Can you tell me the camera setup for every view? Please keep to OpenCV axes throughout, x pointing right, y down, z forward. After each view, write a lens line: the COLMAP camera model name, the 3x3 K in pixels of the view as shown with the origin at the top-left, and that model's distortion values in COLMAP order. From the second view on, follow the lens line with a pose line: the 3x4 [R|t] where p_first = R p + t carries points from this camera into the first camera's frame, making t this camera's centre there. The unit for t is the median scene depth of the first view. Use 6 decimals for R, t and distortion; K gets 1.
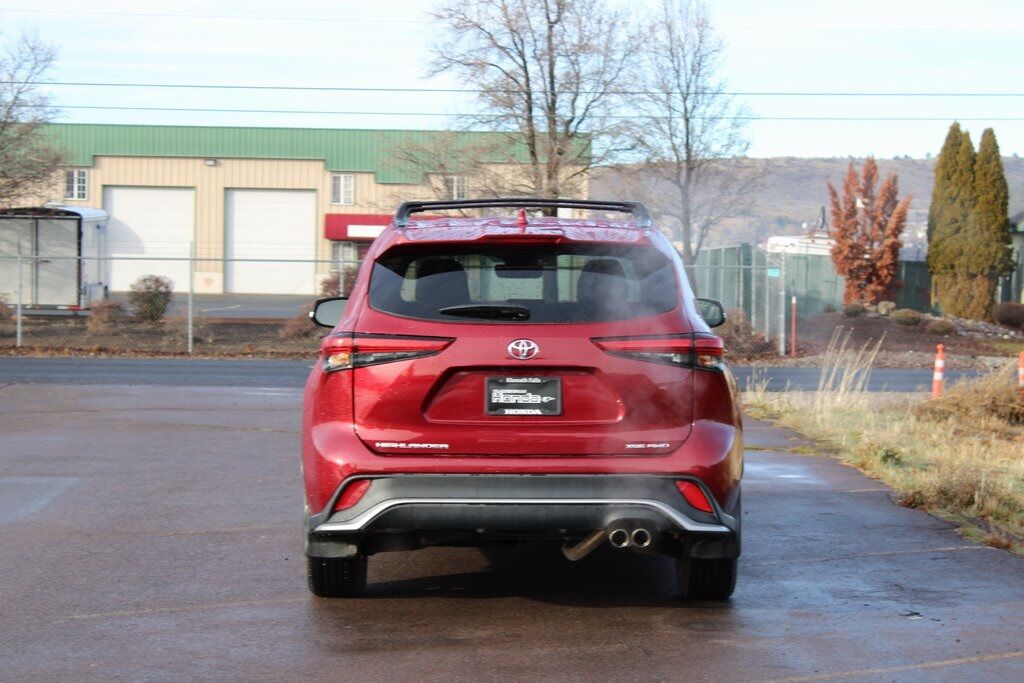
lens RADIAL K [[3190.5, 0, 512.0], [0, 3190.5, 341.5], [0, 0, 1]] dist [0.151009, 1.208185]
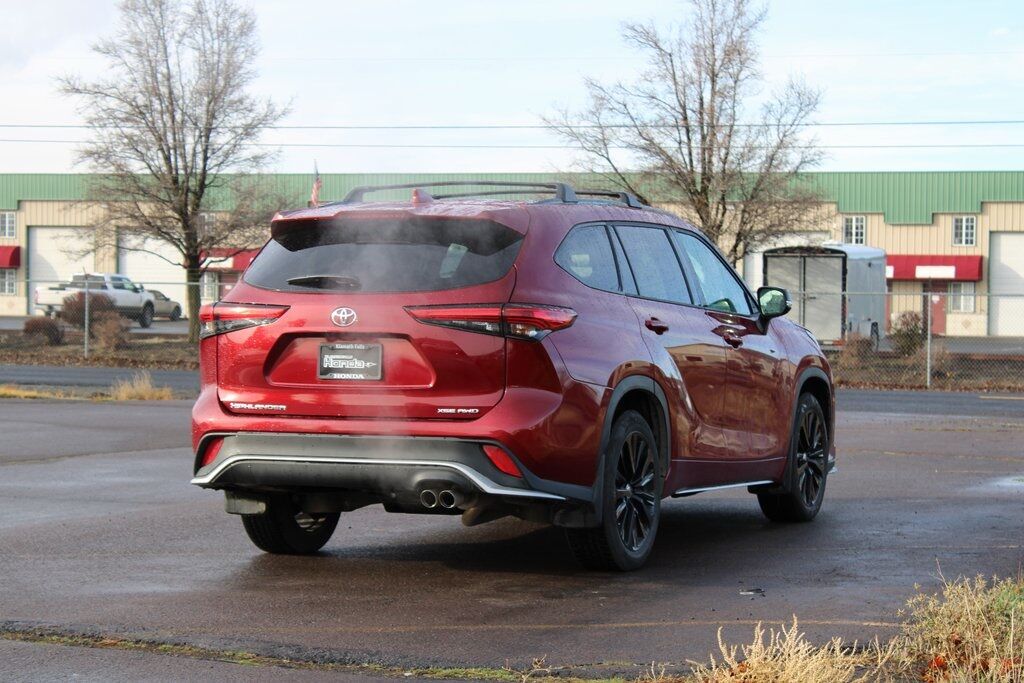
lens RADIAL K [[3190.5, 0, 512.0], [0, 3190.5, 341.5], [0, 0, 1]] dist [0.151009, 1.208185]
pose [[0.880514, 0.004477, -0.474000, 0.549666], [-0.018670, 0.999507, -0.025240, 0.036062], [0.473653, 0.031074, 0.880163, 0.094741]]
